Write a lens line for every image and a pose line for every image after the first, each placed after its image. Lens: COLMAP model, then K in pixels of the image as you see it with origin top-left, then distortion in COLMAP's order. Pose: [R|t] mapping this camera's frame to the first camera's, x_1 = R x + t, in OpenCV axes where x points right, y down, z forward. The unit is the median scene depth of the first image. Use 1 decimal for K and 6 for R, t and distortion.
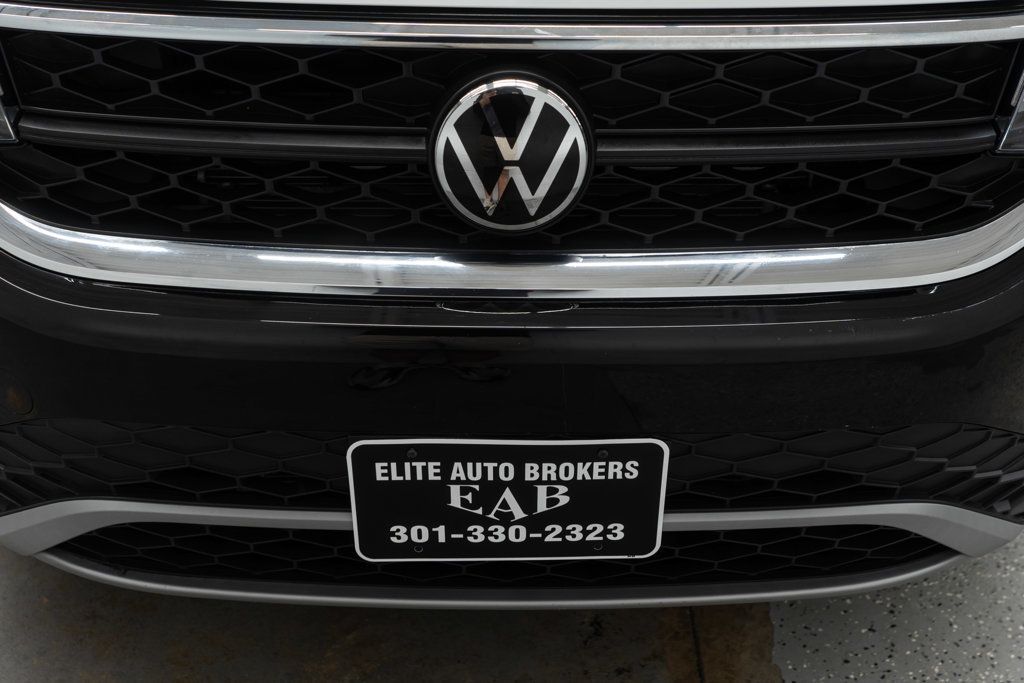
lens RADIAL K [[1226.8, 0, 512.0], [0, 1226.8, 341.5], [0, 0, 1]] dist [-0.004853, -0.015080]
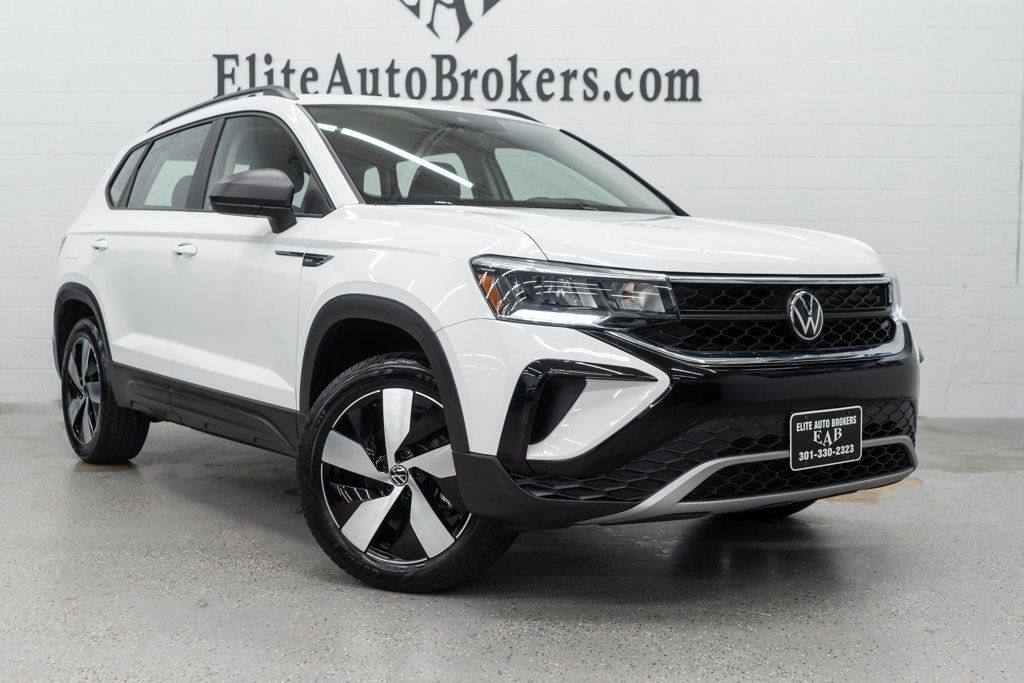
lens RADIAL K [[1226.8, 0, 512.0], [0, 1226.8, 341.5], [0, 0, 1]] dist [-0.004853, -0.015080]
pose [[0.803296, -0.043191, 0.594012, -2.247050], [0.338836, 0.853371, -0.396166, 0.813215], [-0.489802, 0.519511, 0.700144, -0.723233]]
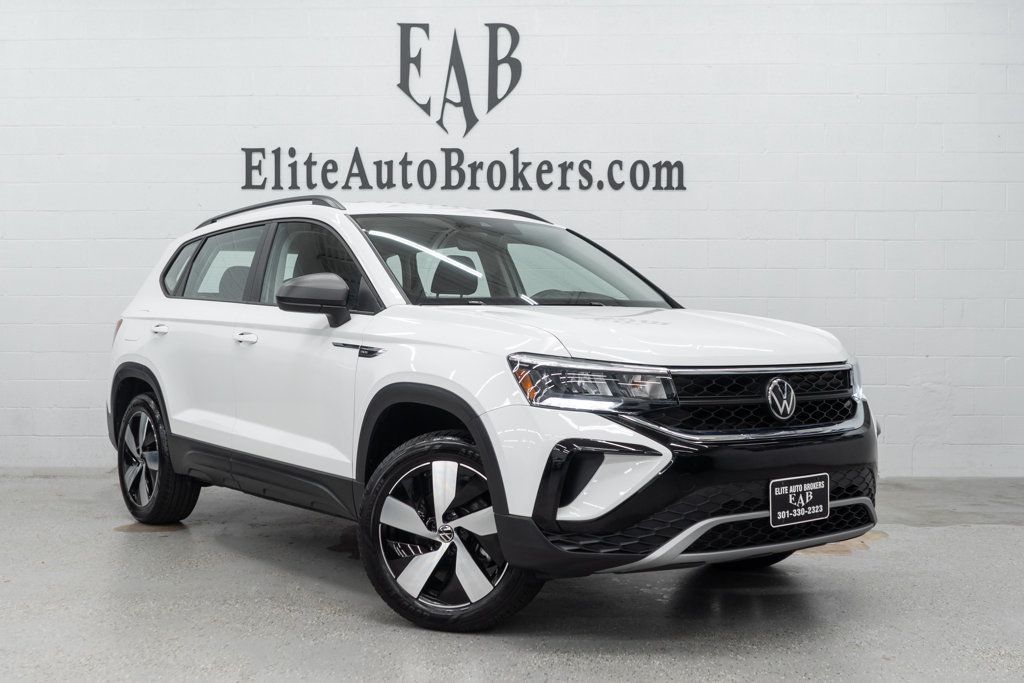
lens RADIAL K [[1226.8, 0, 512.0], [0, 1226.8, 341.5], [0, 0, 1]] dist [-0.004853, -0.015080]
pose [[0.793350, -0.021198, 0.608396, -2.713036], [0.350305, 0.833248, -0.427767, 0.945286], [-0.497877, 0.552493, 0.668483, -1.121891]]
